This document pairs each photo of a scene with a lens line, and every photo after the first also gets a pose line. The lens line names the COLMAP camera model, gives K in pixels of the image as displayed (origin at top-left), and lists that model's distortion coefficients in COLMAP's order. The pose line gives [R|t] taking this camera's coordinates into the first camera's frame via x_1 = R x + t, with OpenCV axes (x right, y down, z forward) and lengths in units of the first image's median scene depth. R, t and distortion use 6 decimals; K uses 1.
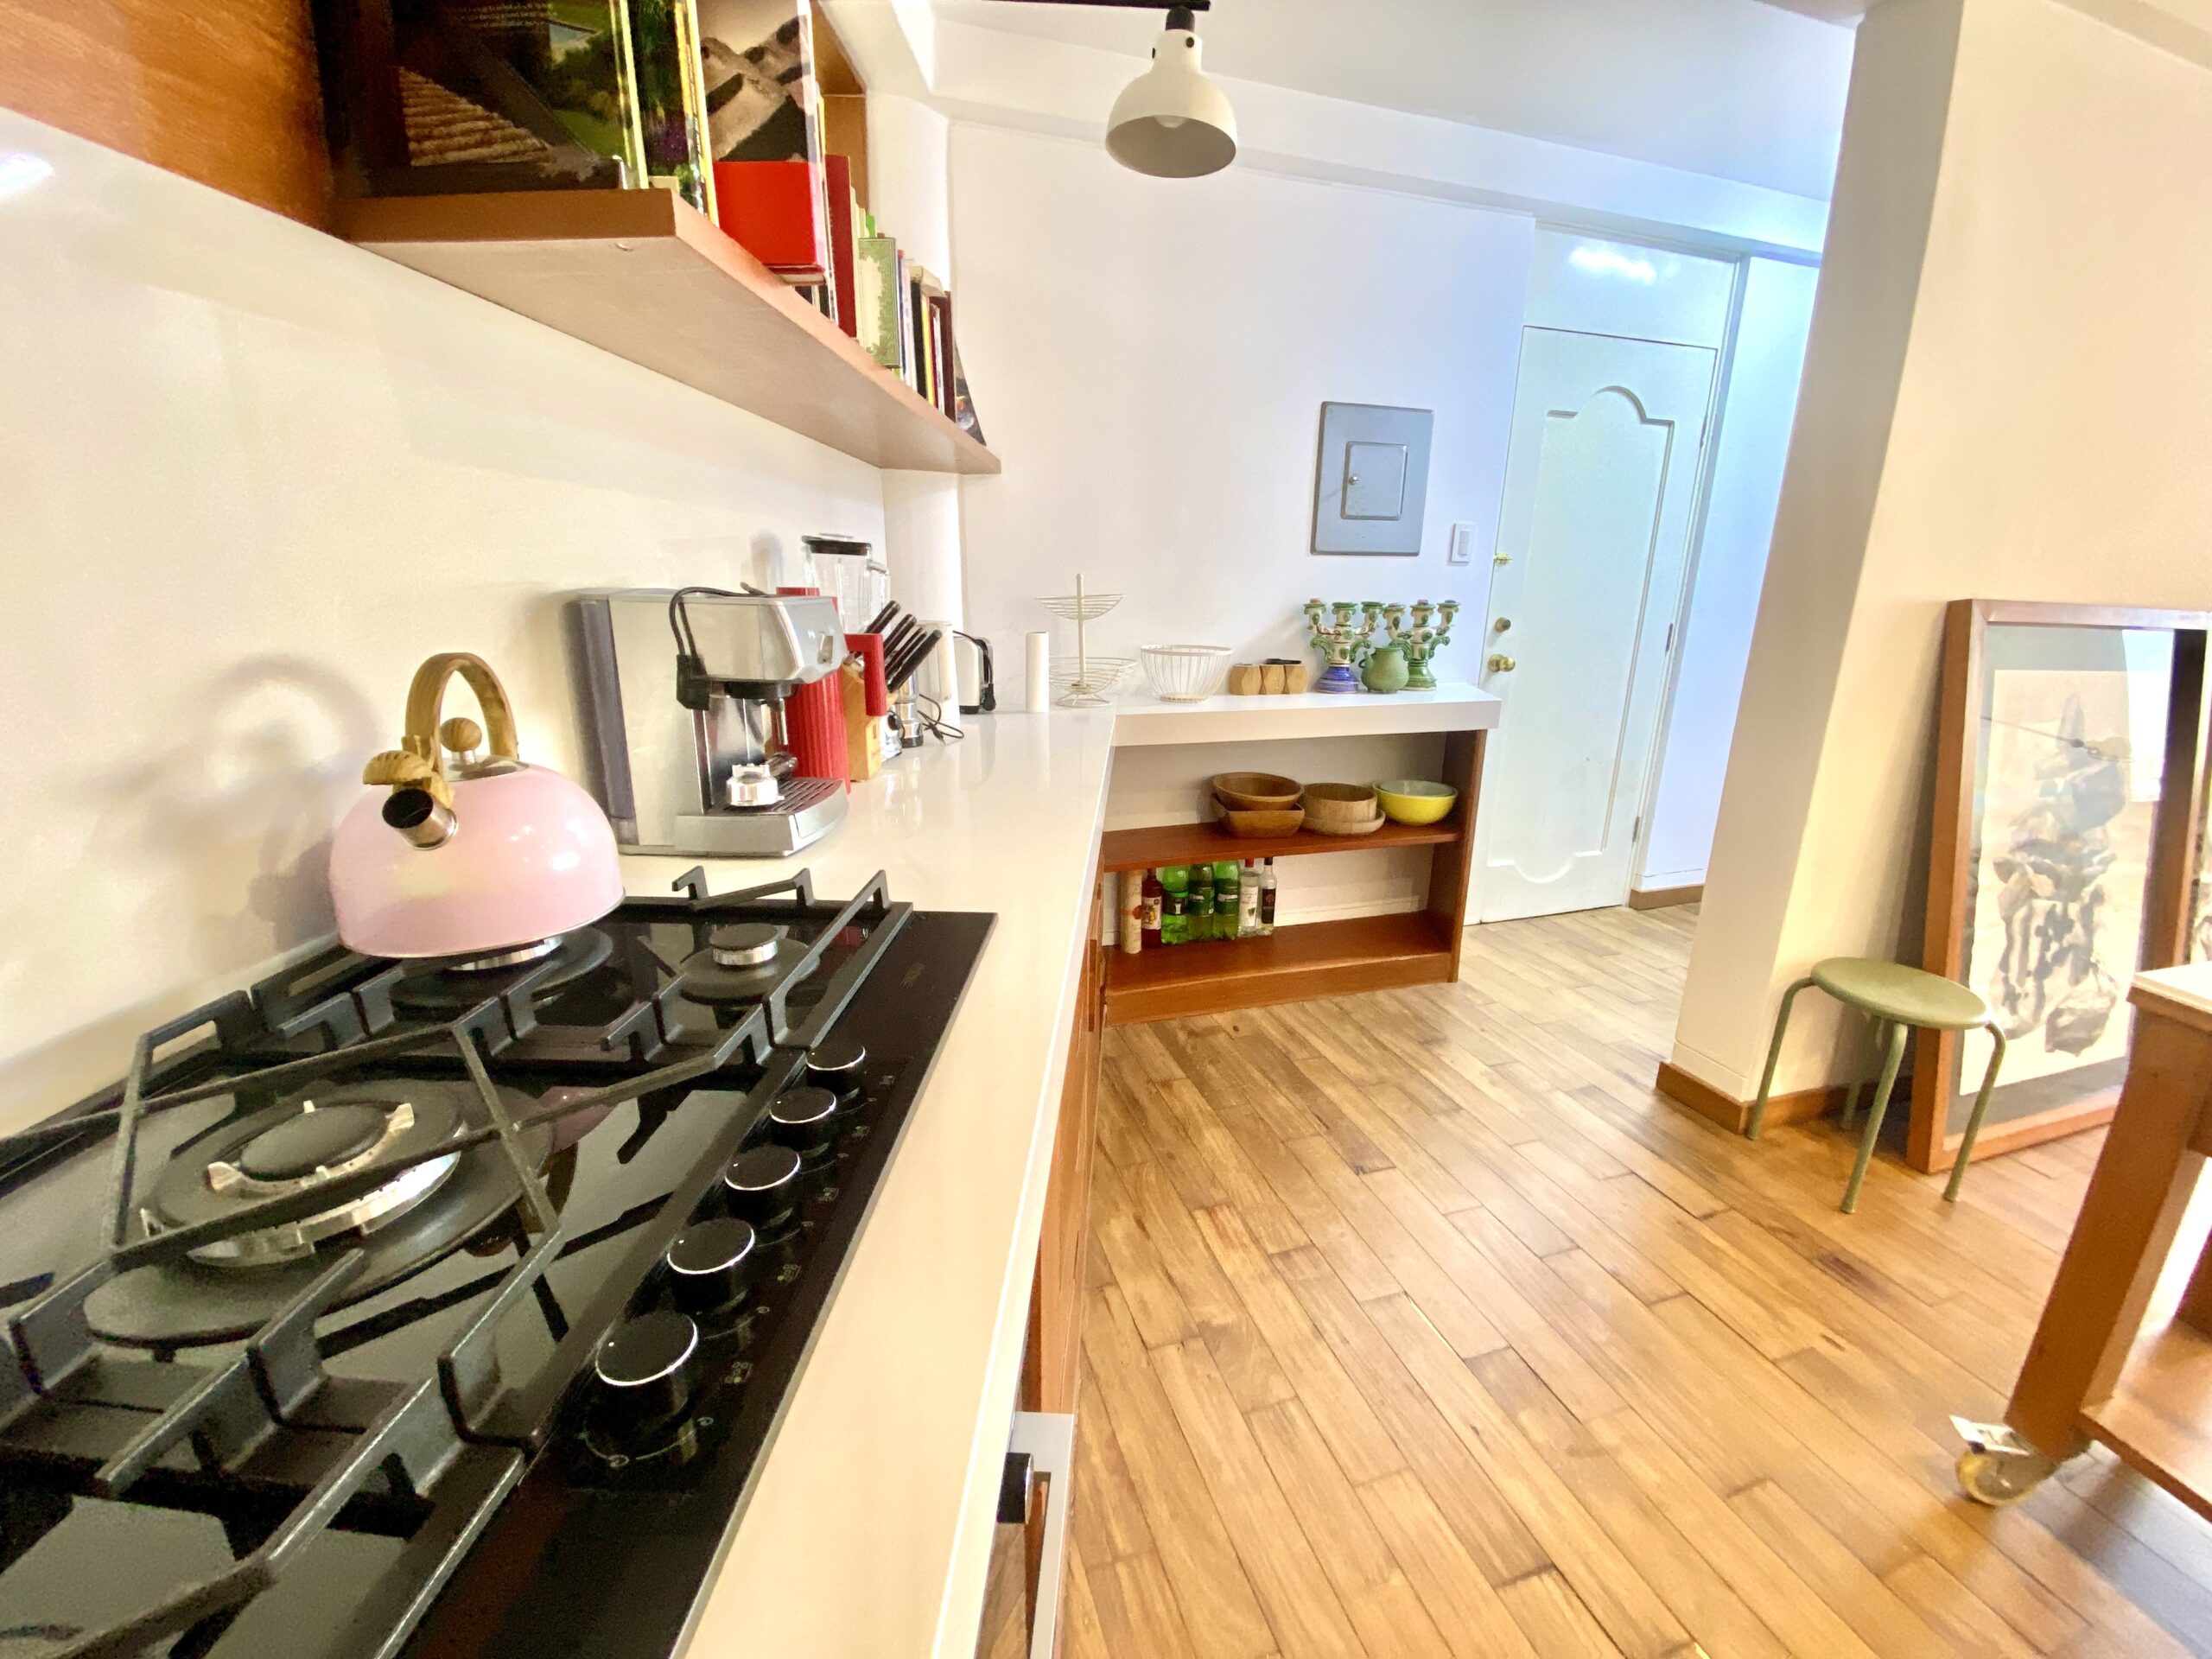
lens RADIAL K [[915.3, 0, 1106.0], [0, 915.3, 829.5], [0, 0, 1]] dist [-0.020913, -0.000337]
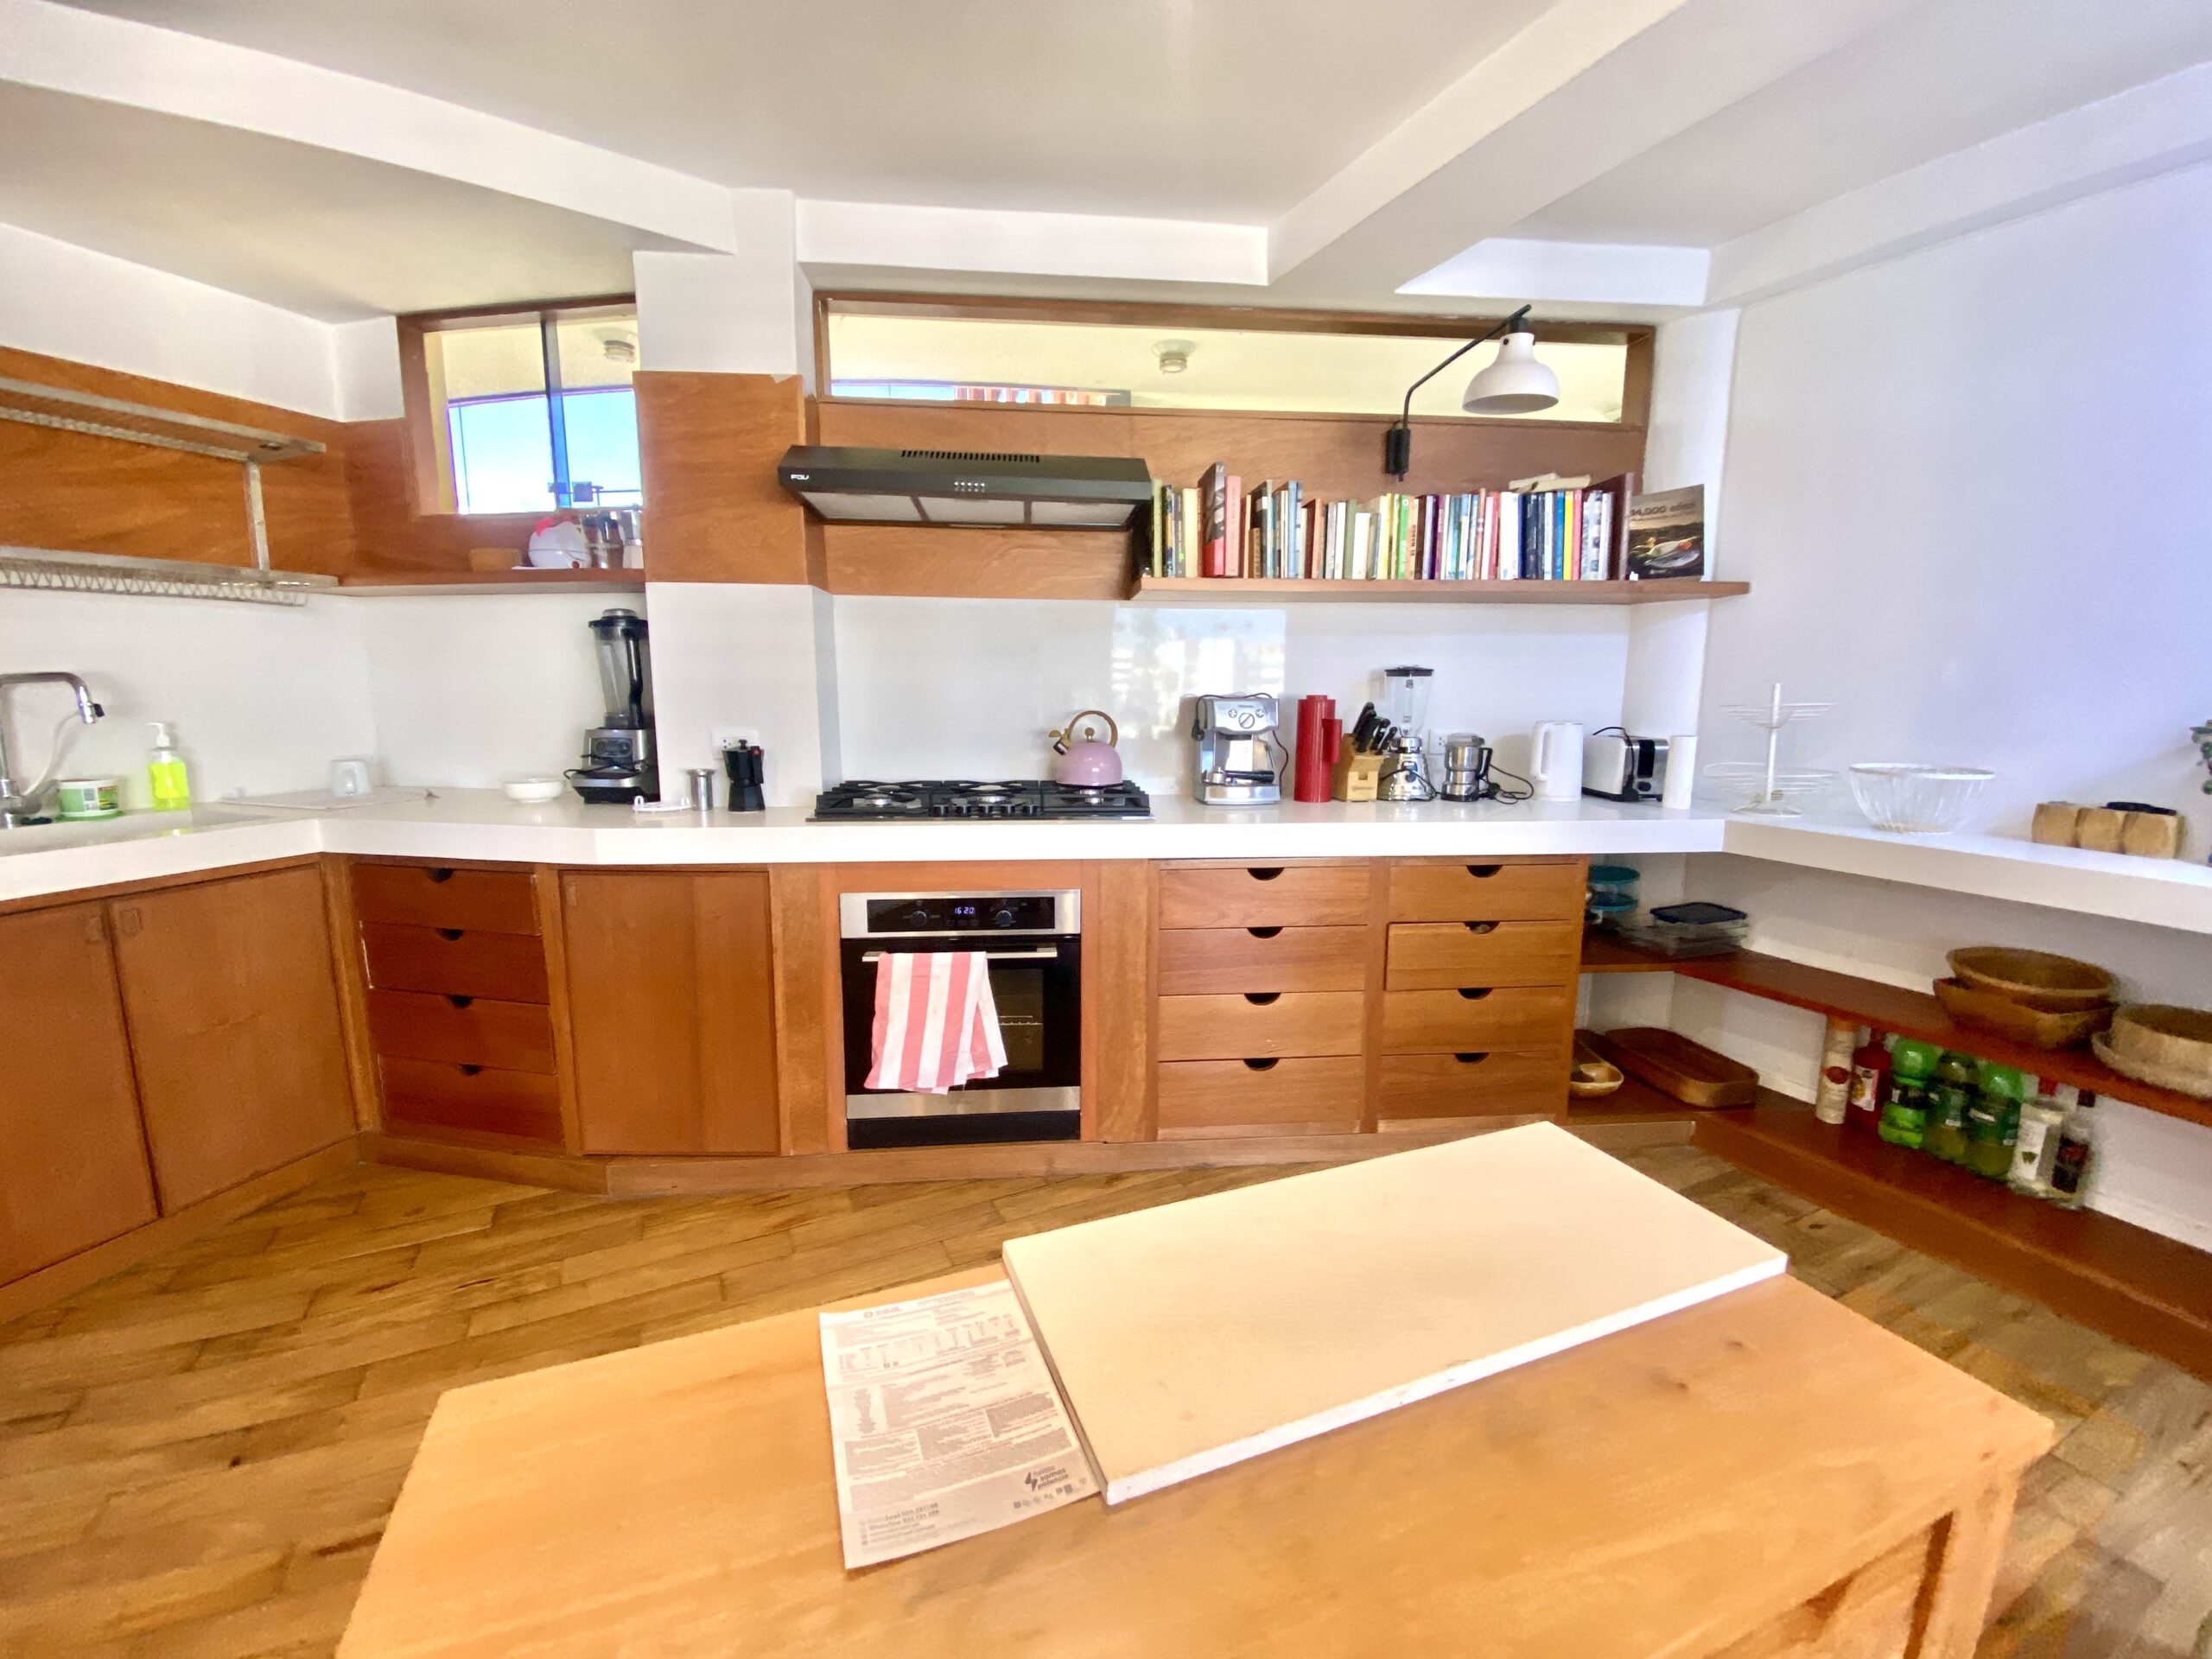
lens RADIAL K [[915.3, 0, 1106.0], [0, 915.3, 829.5], [0, 0, 1]] dist [-0.020913, -0.000337]
pose [[0.124807, 0.136628, -0.982729, 0.889319], [-0.256488, 0.961249, 0.101067, -0.046273], [0.958456, 0.239444, 0.155014, 0.205022]]
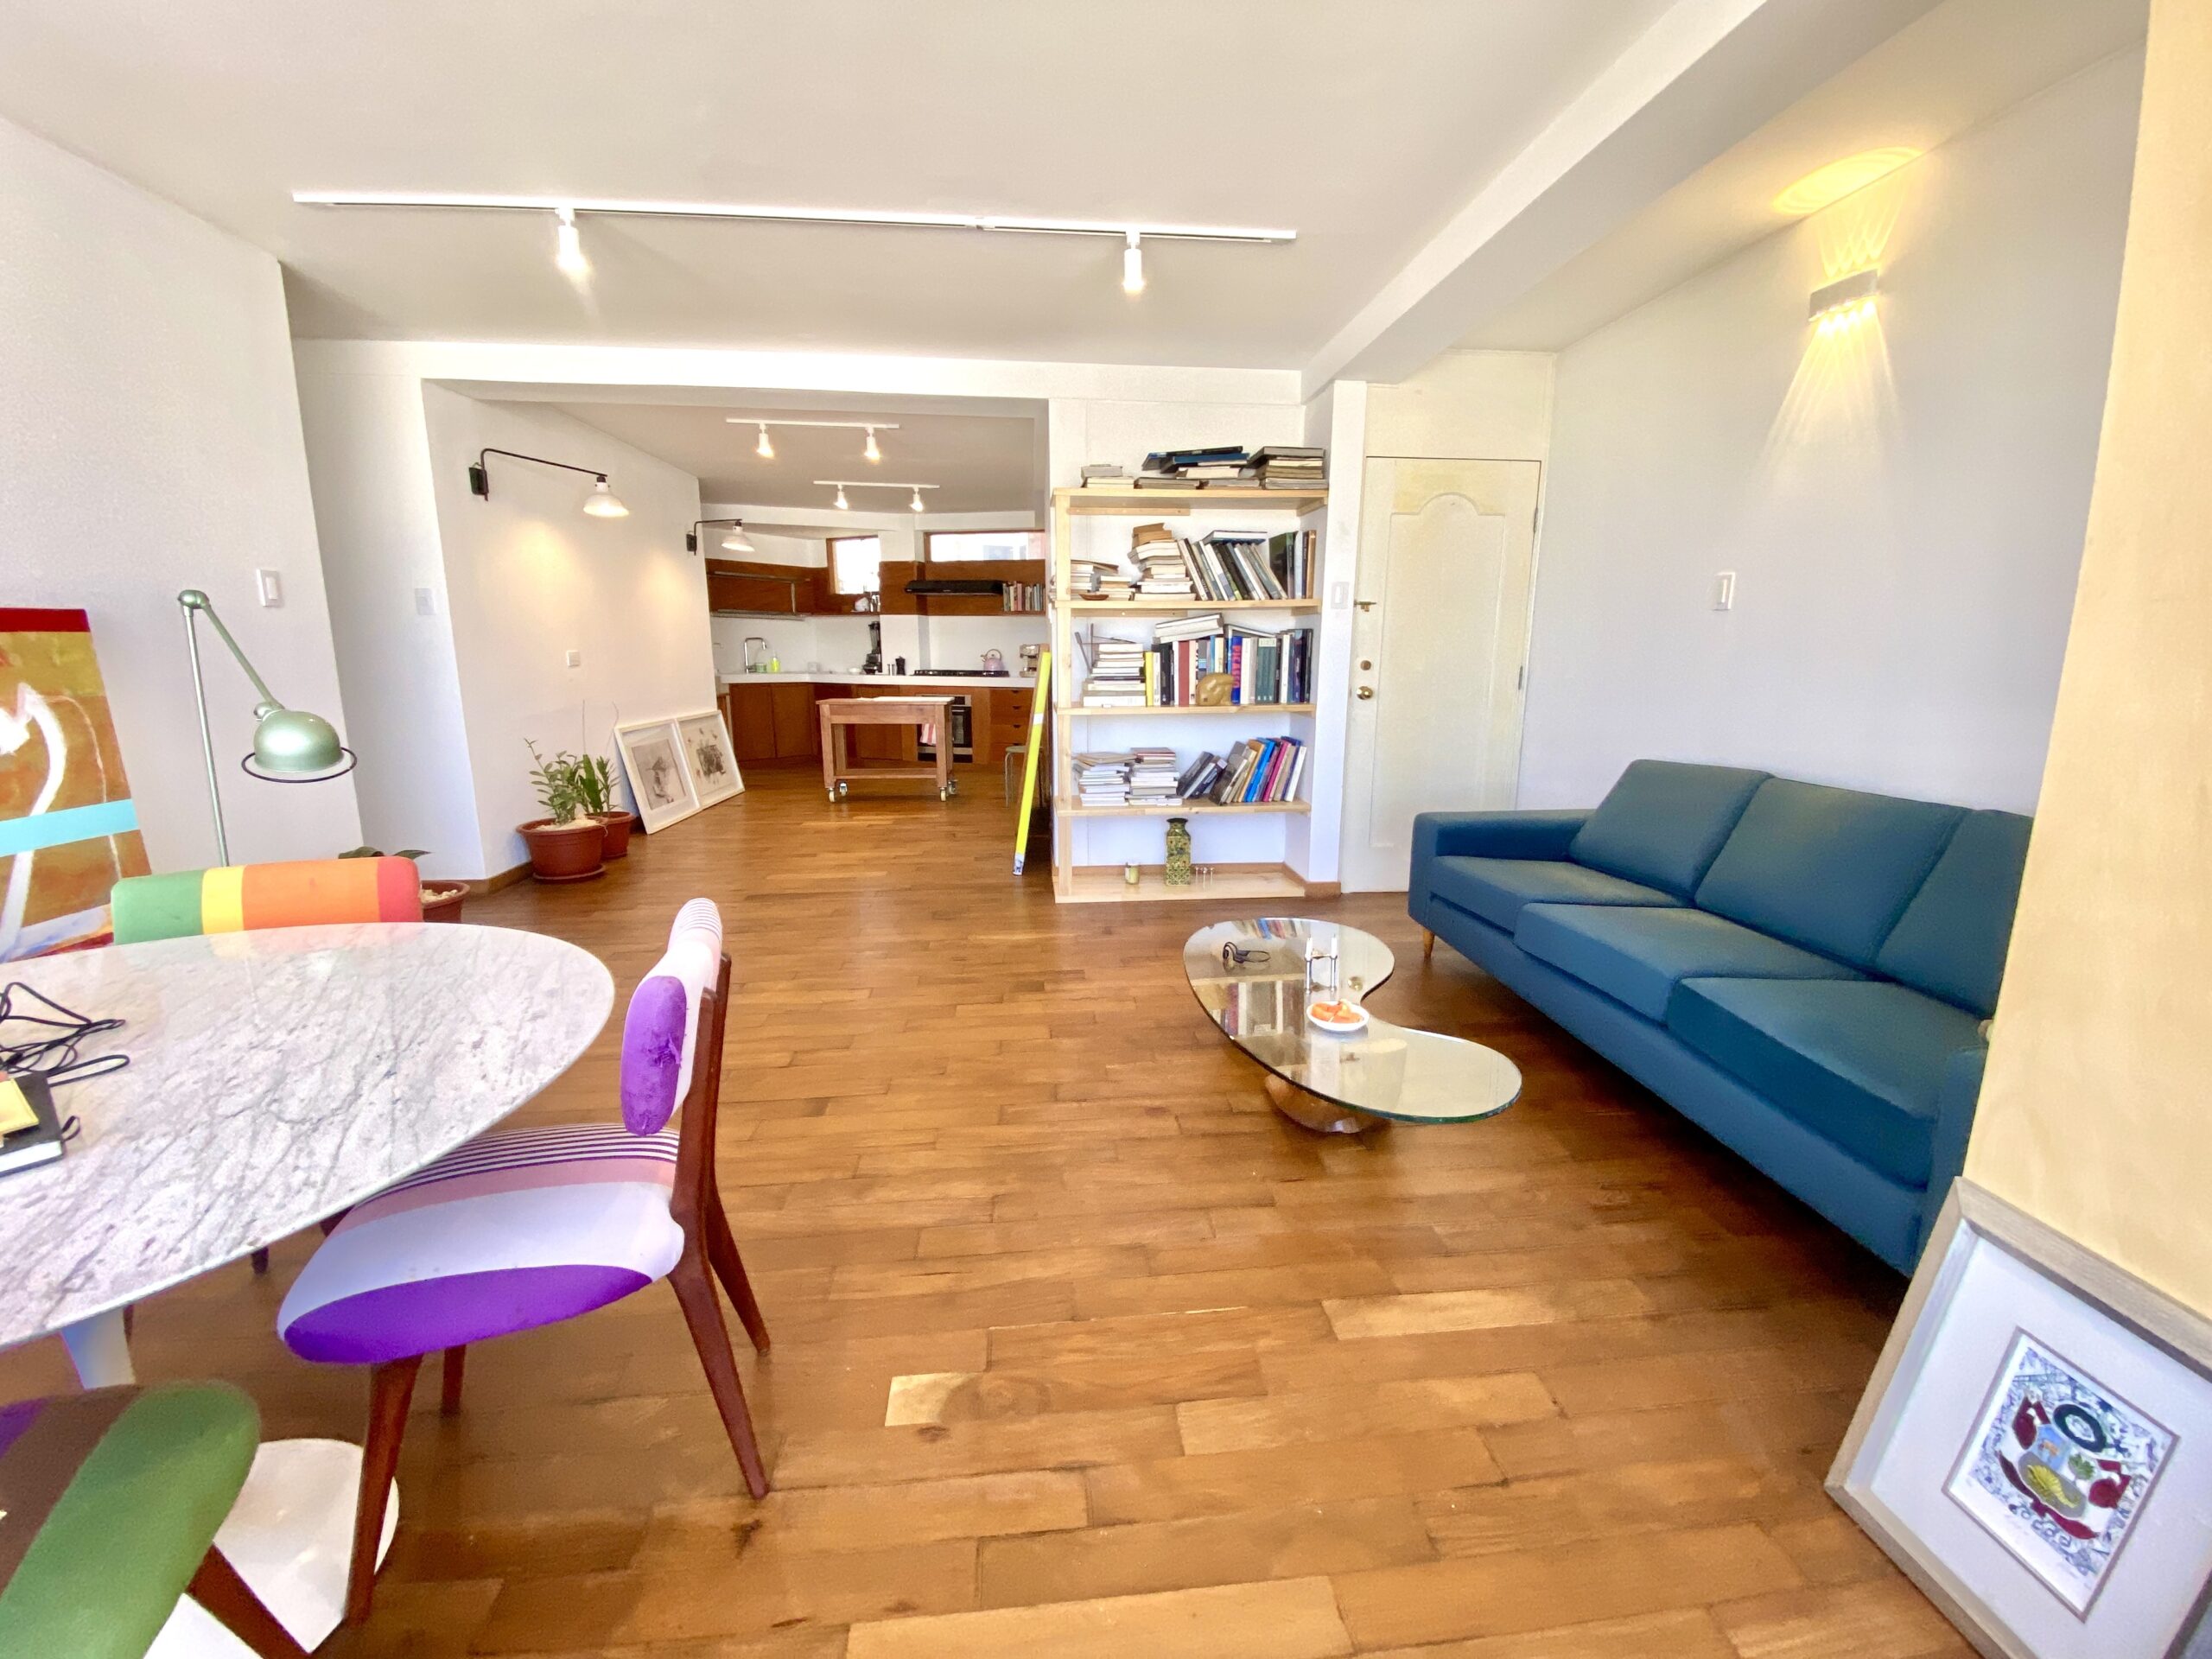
lens RADIAL K [[879.3, 0, 1106.9], [0, 879.3, 820.2], [0, 0, 1]] dist [-0.001421, -0.000186]
pose [[-0.210002, 0.171773, -0.962493, 2.043380], [-0.257204, 0.940064, 0.223888, -0.184763], [0.943263, 0.294575, -0.153235, 0.835313]]
